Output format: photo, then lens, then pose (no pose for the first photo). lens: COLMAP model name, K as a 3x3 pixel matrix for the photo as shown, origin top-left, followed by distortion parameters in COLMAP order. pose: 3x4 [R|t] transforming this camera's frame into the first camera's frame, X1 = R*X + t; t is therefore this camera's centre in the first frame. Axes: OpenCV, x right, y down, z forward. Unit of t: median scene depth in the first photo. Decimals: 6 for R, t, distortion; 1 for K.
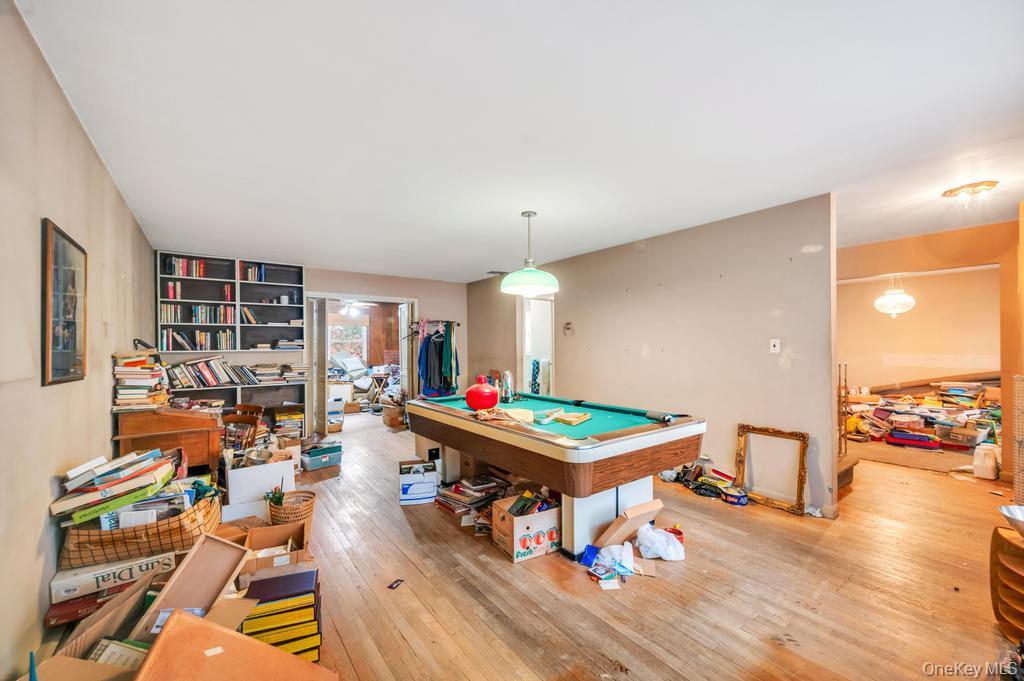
lens RADIAL K [[405.7, 0, 511.5], [0, 405.7, 340.9], [0, 0, 1]] dist [0.003227, 0.000129]
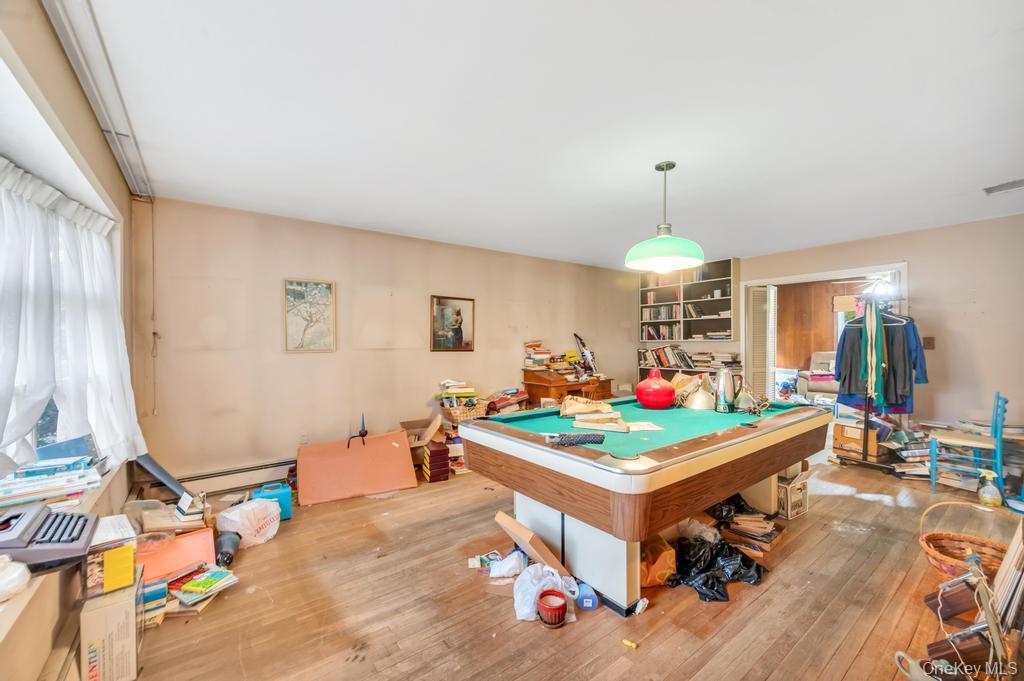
lens RADIAL K [[405.7, 0, 511.1], [0, 405.7, 343.0], [0, 0, 1]] dist [0.003227, 0.000129]
pose [[0.003152, 0.014005, -0.999897, 0.567814], [0.018290, 0.999734, 0.014061, 0.005646], [0.999828, -0.018332, 0.002895, 0.484093]]
